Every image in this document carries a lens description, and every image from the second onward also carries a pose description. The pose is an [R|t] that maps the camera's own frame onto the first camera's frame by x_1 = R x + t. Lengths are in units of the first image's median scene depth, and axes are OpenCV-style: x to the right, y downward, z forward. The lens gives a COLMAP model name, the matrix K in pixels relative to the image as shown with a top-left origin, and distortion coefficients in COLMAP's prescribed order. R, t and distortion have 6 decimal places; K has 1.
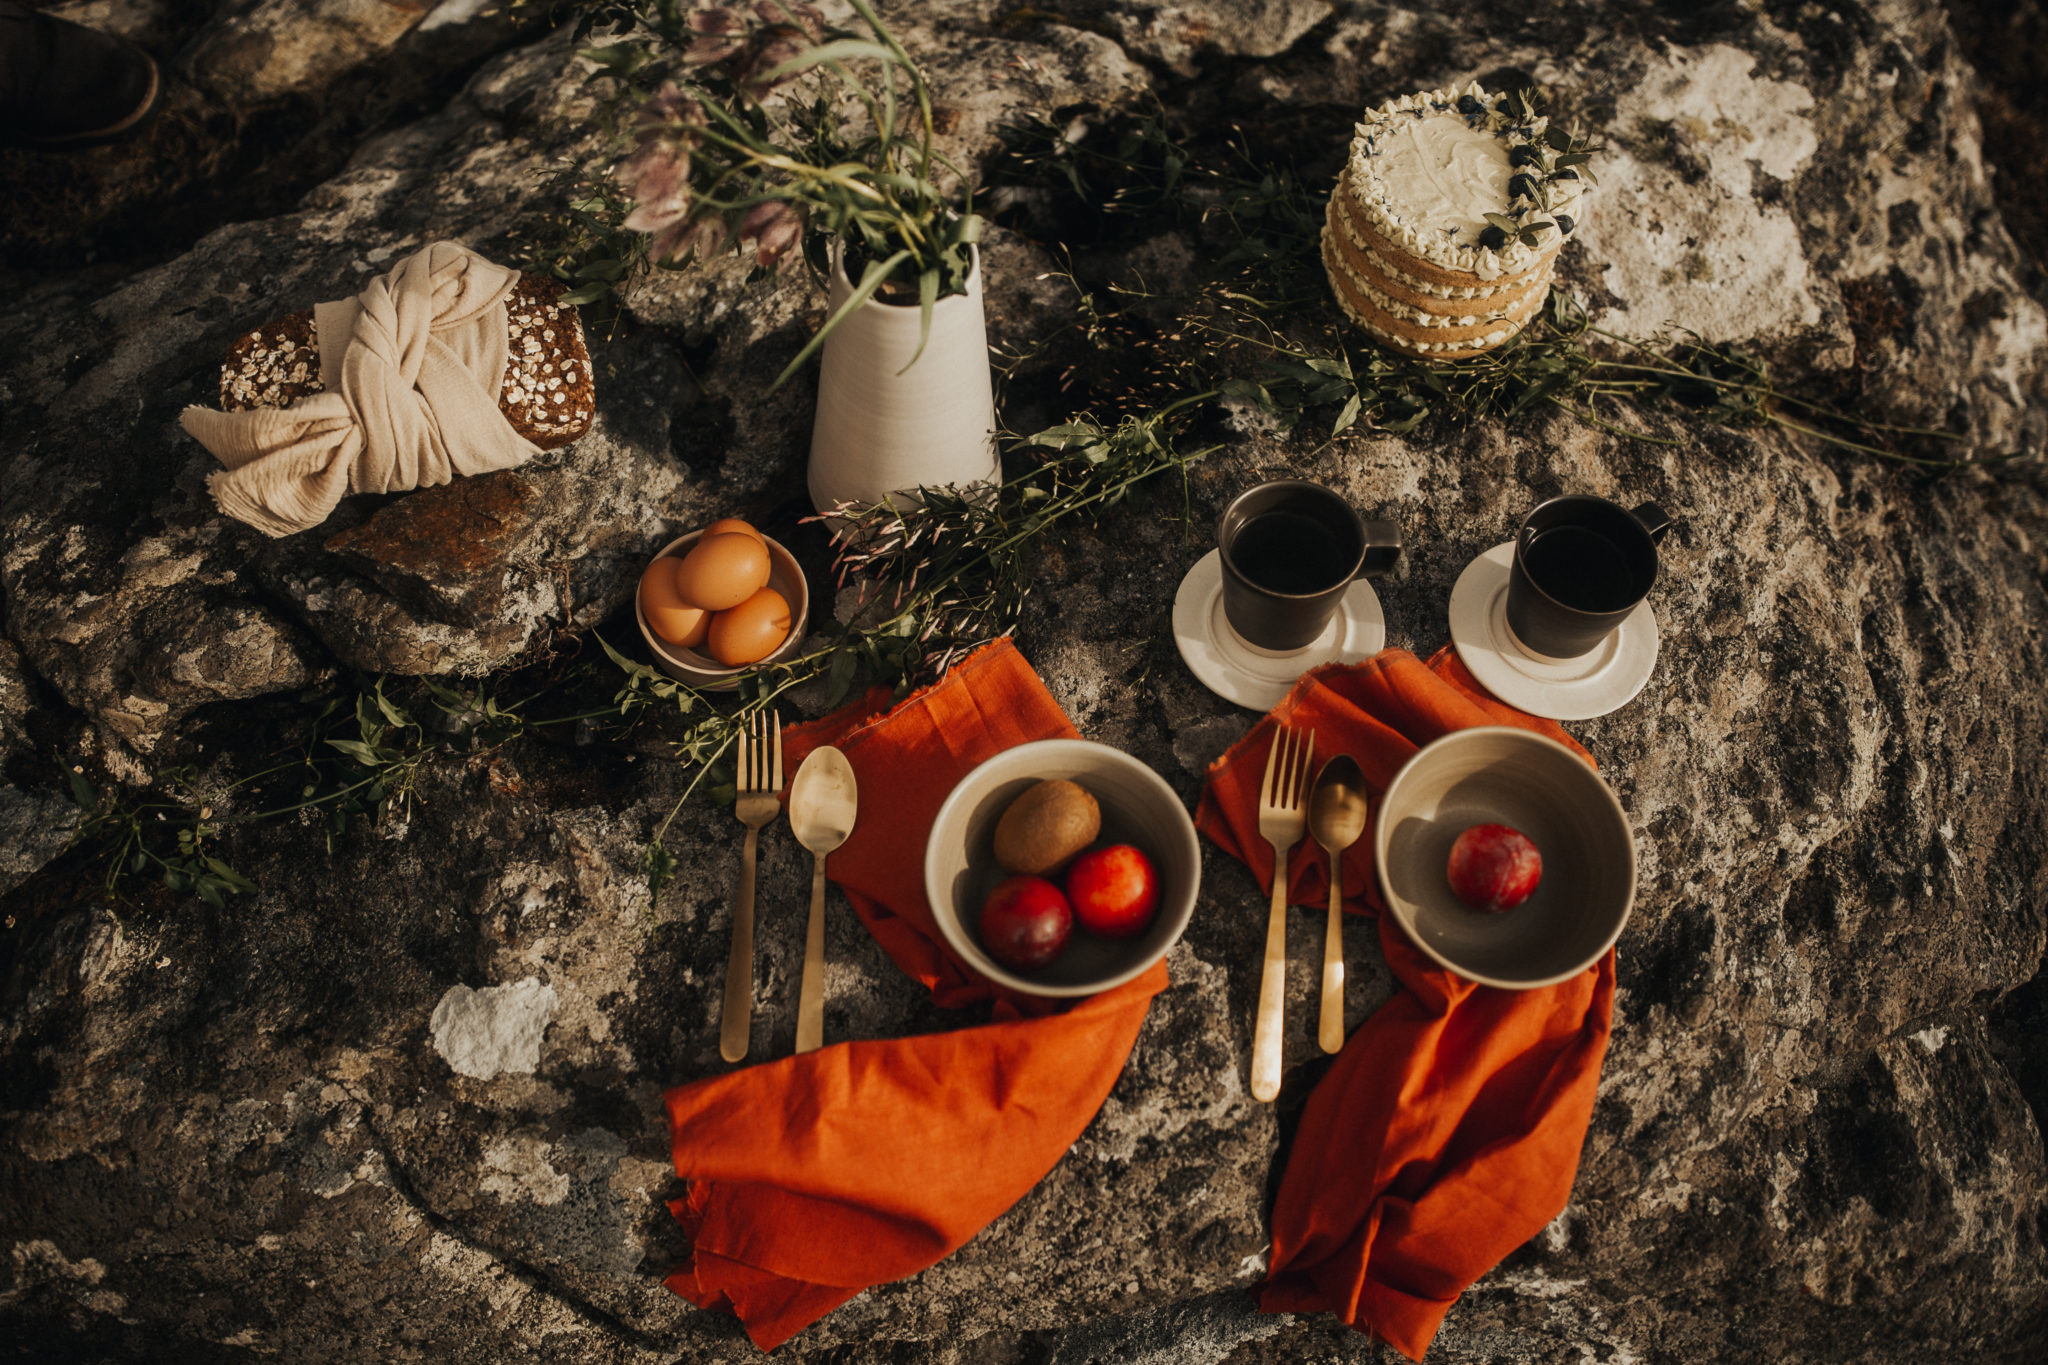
lens RADIAL K [[1954.7, 0, 1013.1], [0, 1954.7, 685.3], [0, 0, 1]] dist [-0.010421, 0.000000]
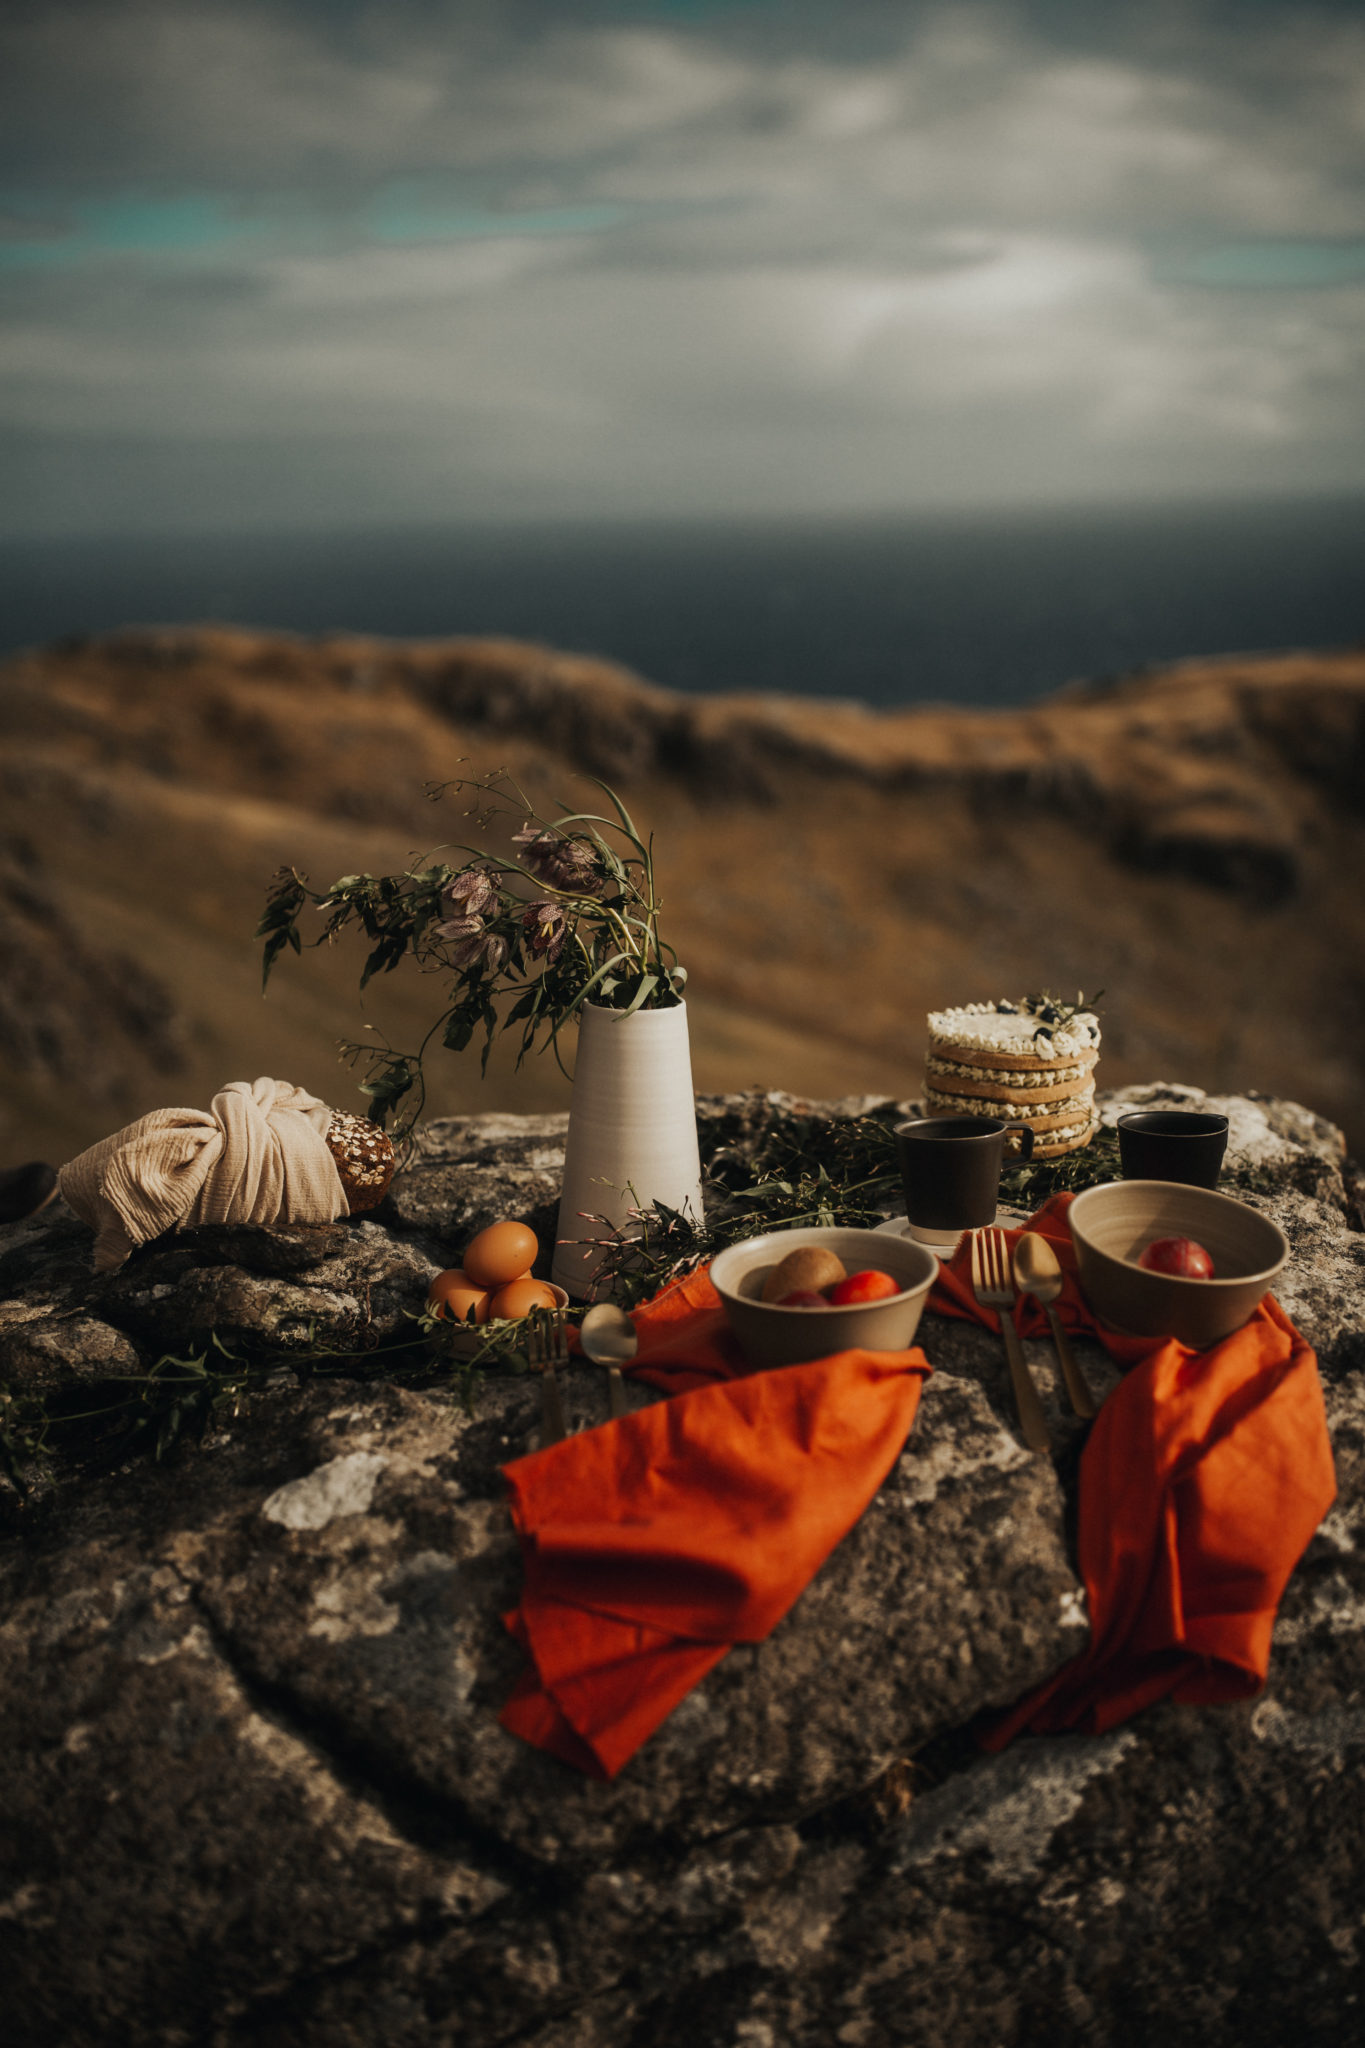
lens RADIAL K [[1954.7, 0, 685.4], [0, 1954.7, 1029.3], [0, 0, 1]] dist [-0.010421, 0.000000]
pose [[0.991752, -0.064966, 0.110489, -0.170104], [0.126210, 0.645275, -0.753453, 0.832603], [-0.022347, 0.761183, 0.648152, 0.105999]]
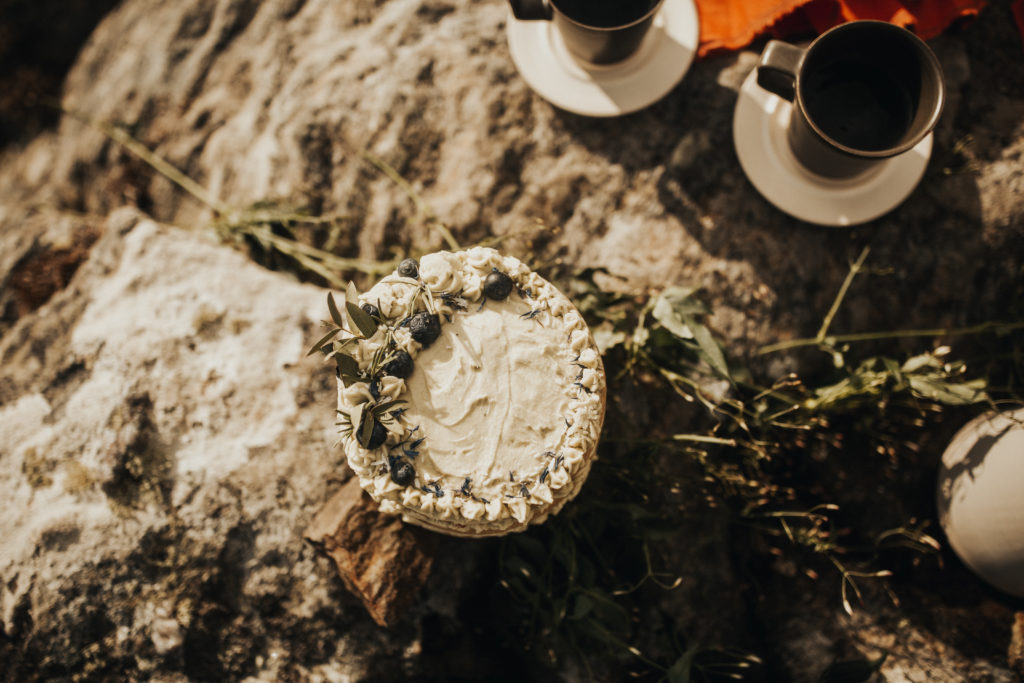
lens RADIAL K [[978.1, 0, 512.8], [0, 978.1, 343.0], [0, 0, 1]] dist [-0.010767, 0.000000]
pose [[-0.888901, -0.446968, 0.100374, 0.198513], [0.408049, -0.672955, 0.616950, -0.552231], [-0.208209, 0.589365, 0.780575, 0.726190]]
